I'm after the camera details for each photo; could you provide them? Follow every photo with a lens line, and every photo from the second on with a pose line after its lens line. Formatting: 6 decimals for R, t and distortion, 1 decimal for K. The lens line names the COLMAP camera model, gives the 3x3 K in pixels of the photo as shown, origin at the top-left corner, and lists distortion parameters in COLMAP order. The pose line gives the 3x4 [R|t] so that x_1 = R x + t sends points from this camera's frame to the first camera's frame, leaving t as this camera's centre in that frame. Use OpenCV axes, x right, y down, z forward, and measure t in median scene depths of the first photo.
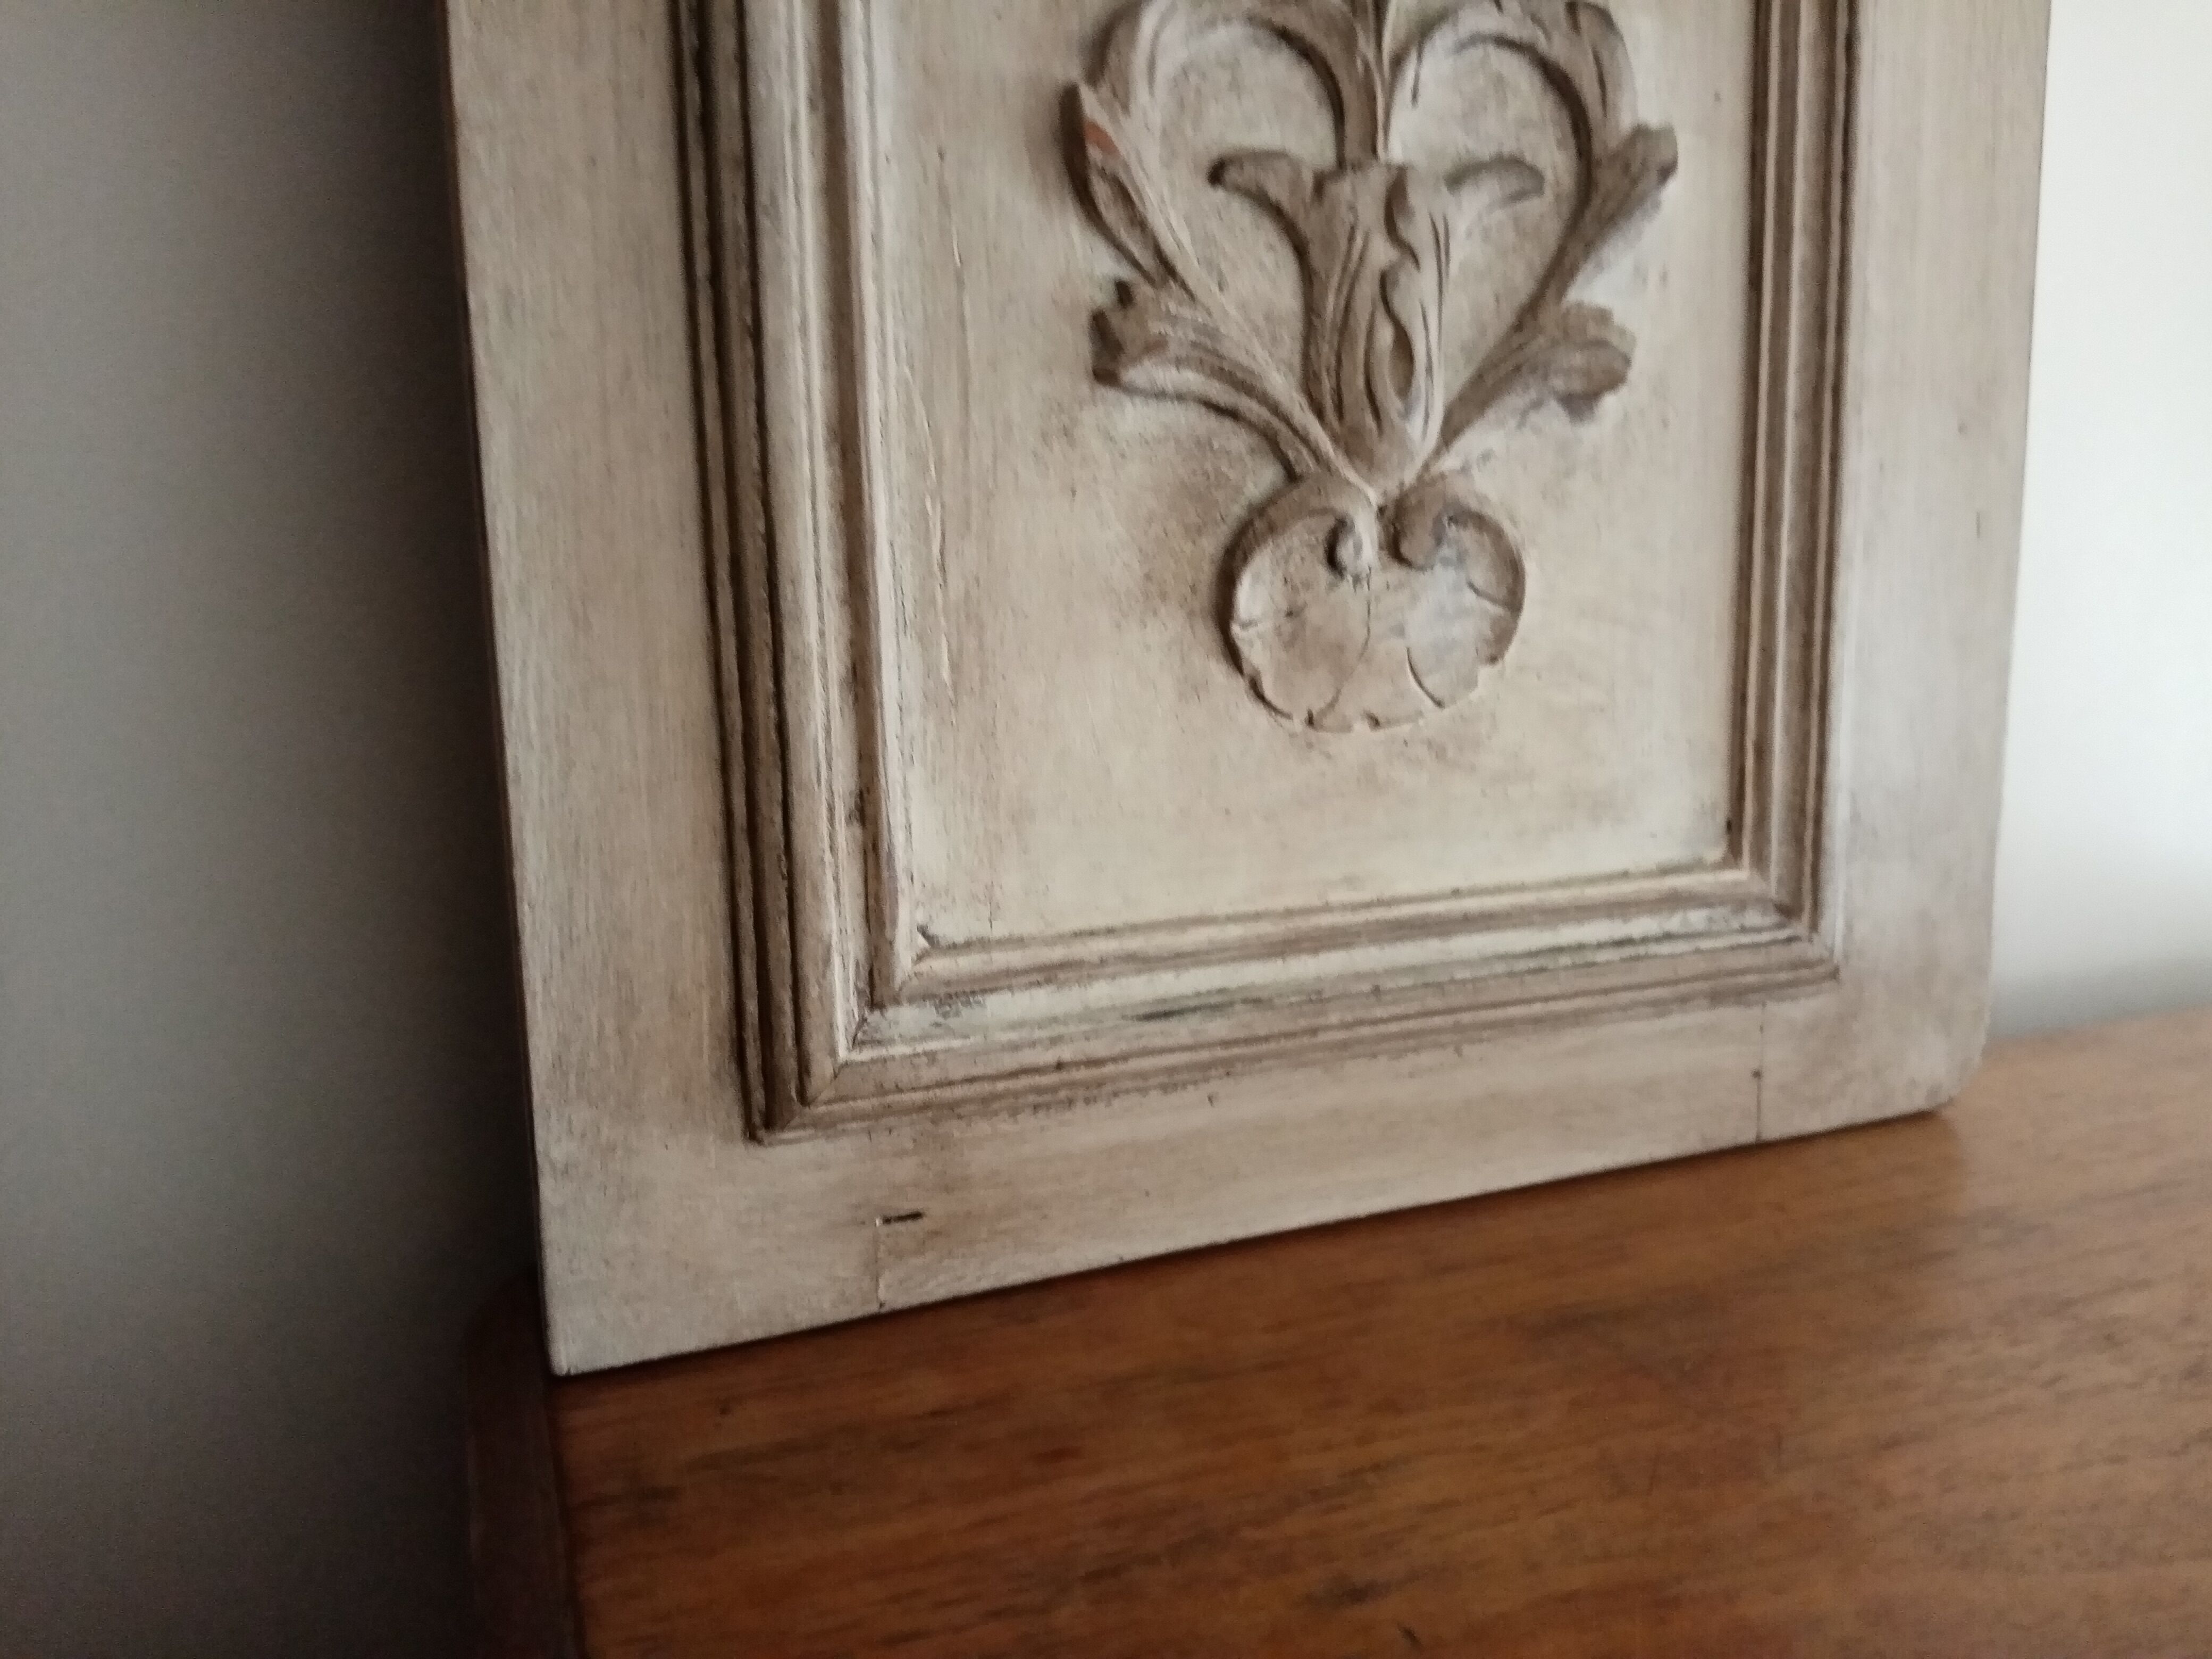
lens RADIAL K [[1802.0, 0, 1105.2], [0, 1802.0, 865.4], [0, 0, 1]] dist [0.072470, -0.176021]
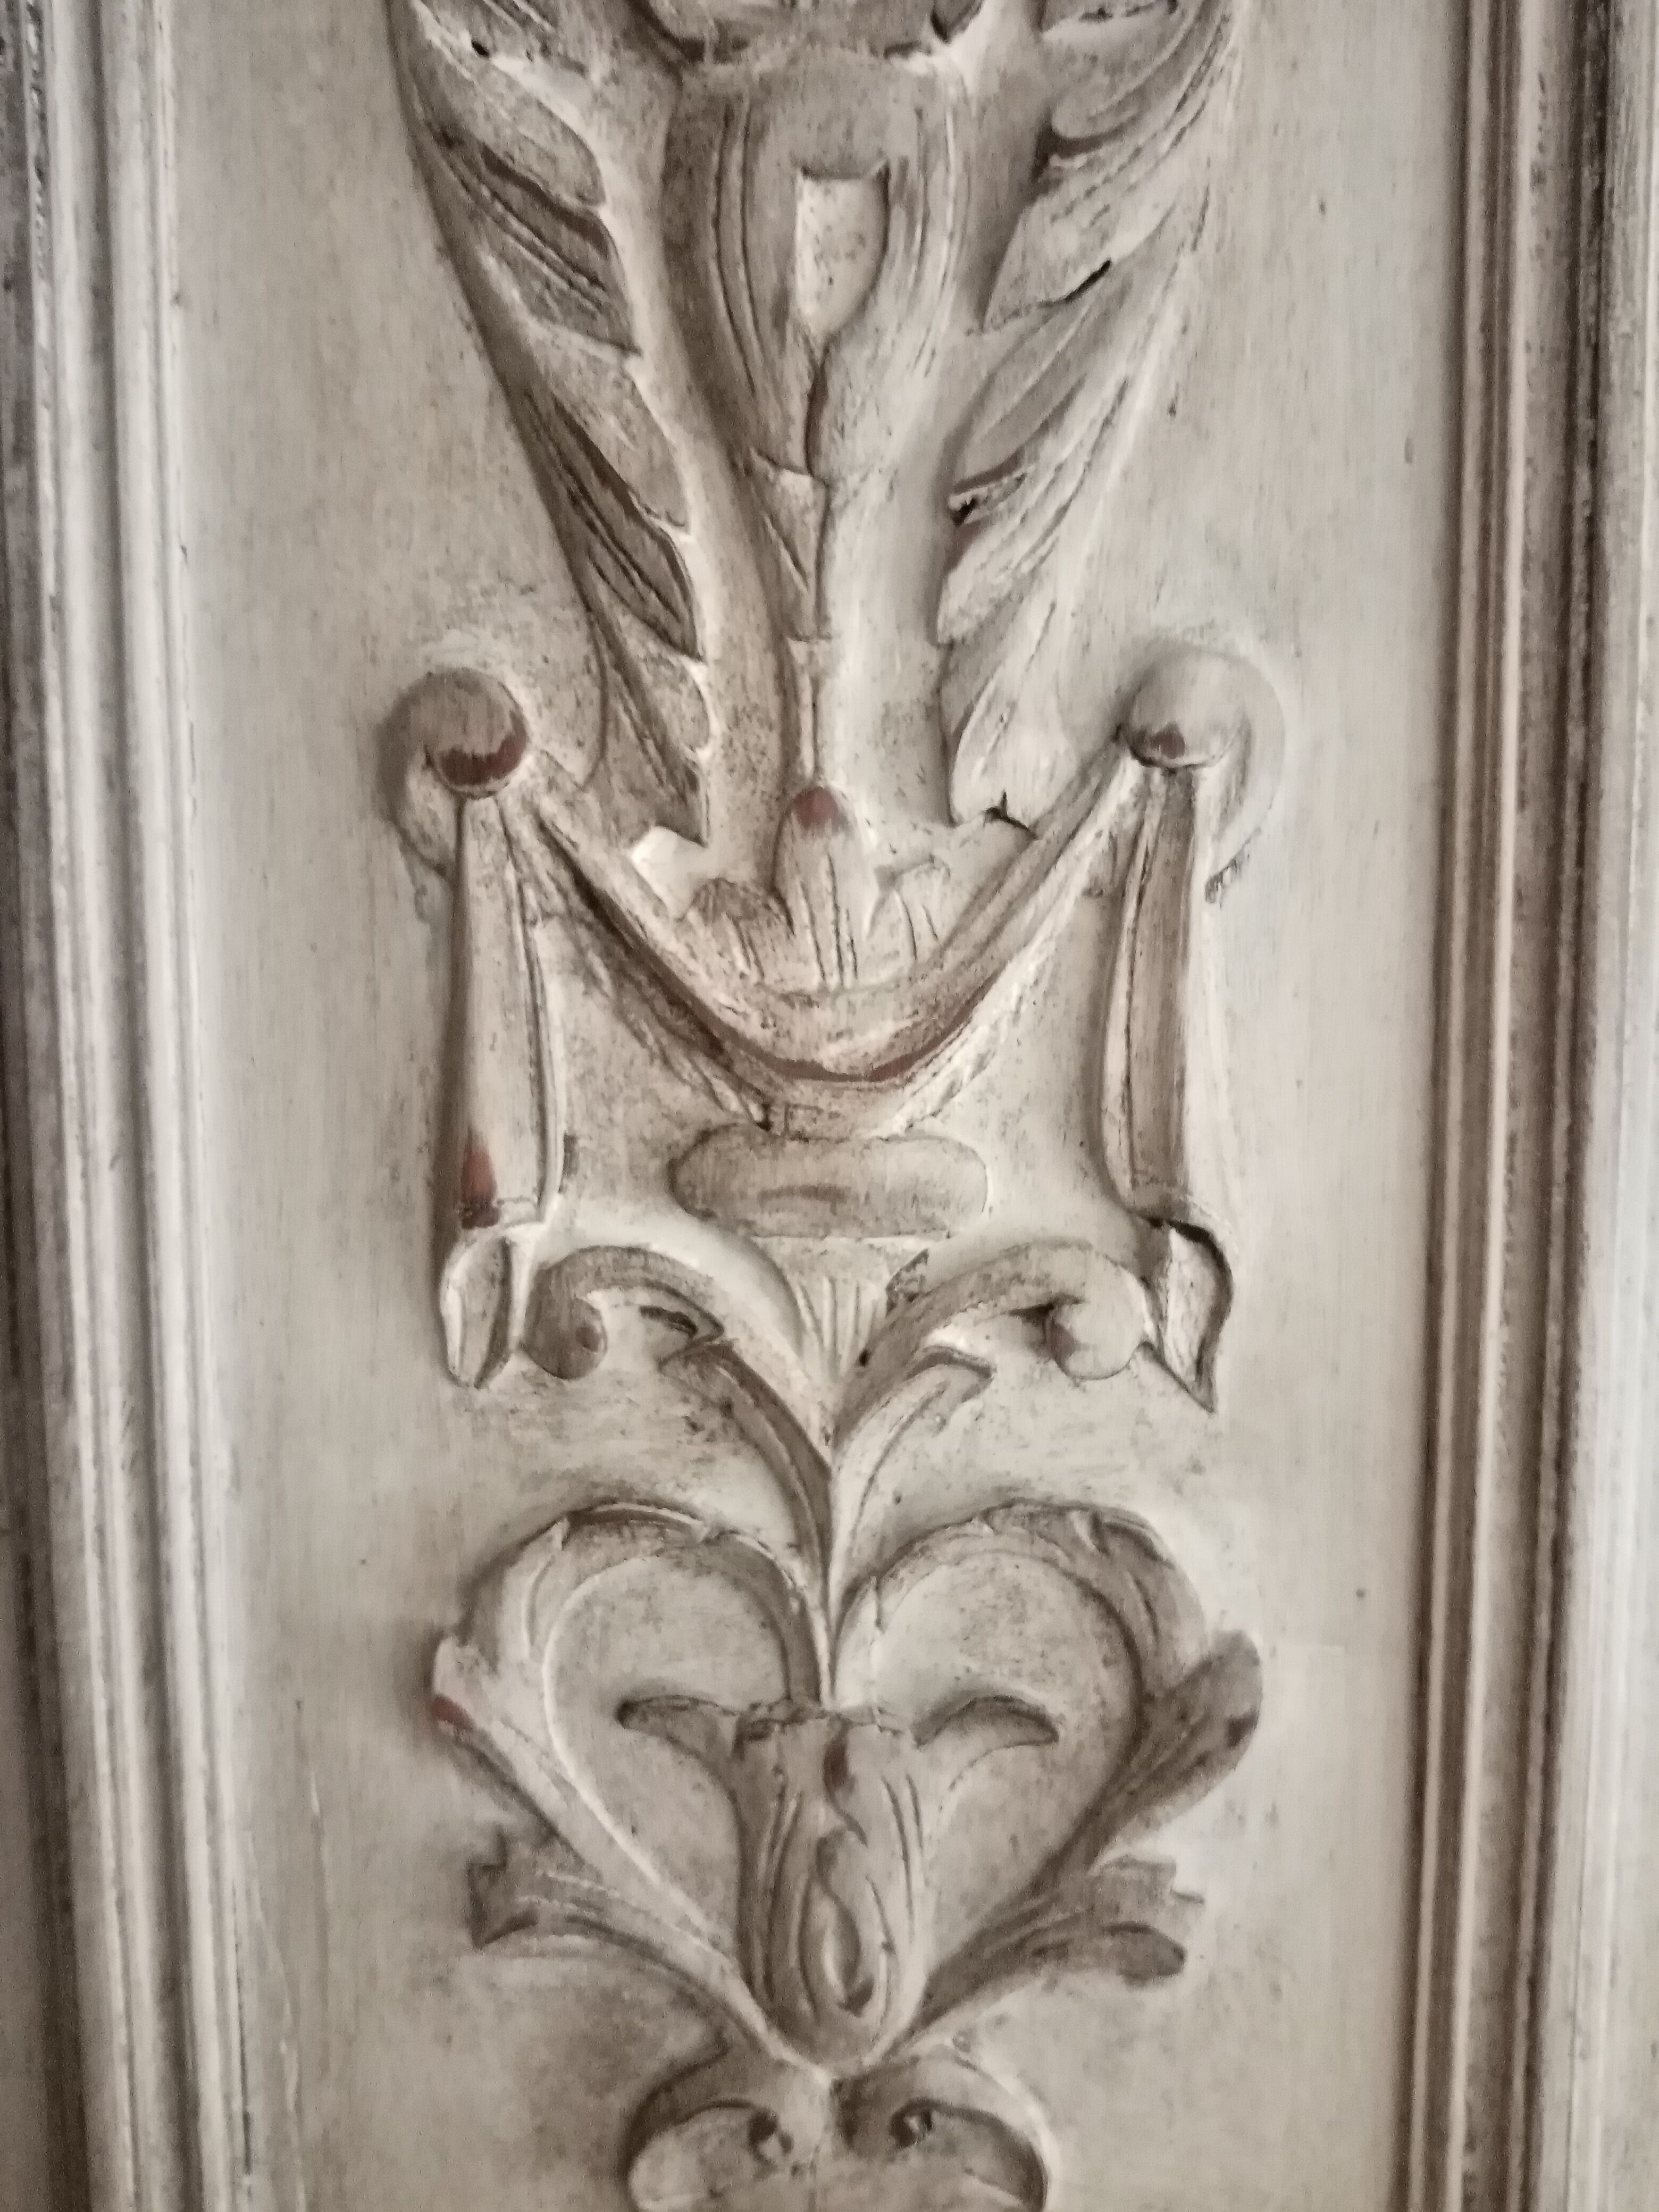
lens RADIAL K [[1819.9, 0, 789.5], [0, 1819.9, 1112.6], [0, 0, 1]] dist [0.059140, -0.172839]
pose [[0.901945, 0.064443, -0.427015, 0.466562], [-0.087592, 0.995549, -0.034771, -0.617237], [0.422874, 0.068764, 0.903576, 0.216579]]
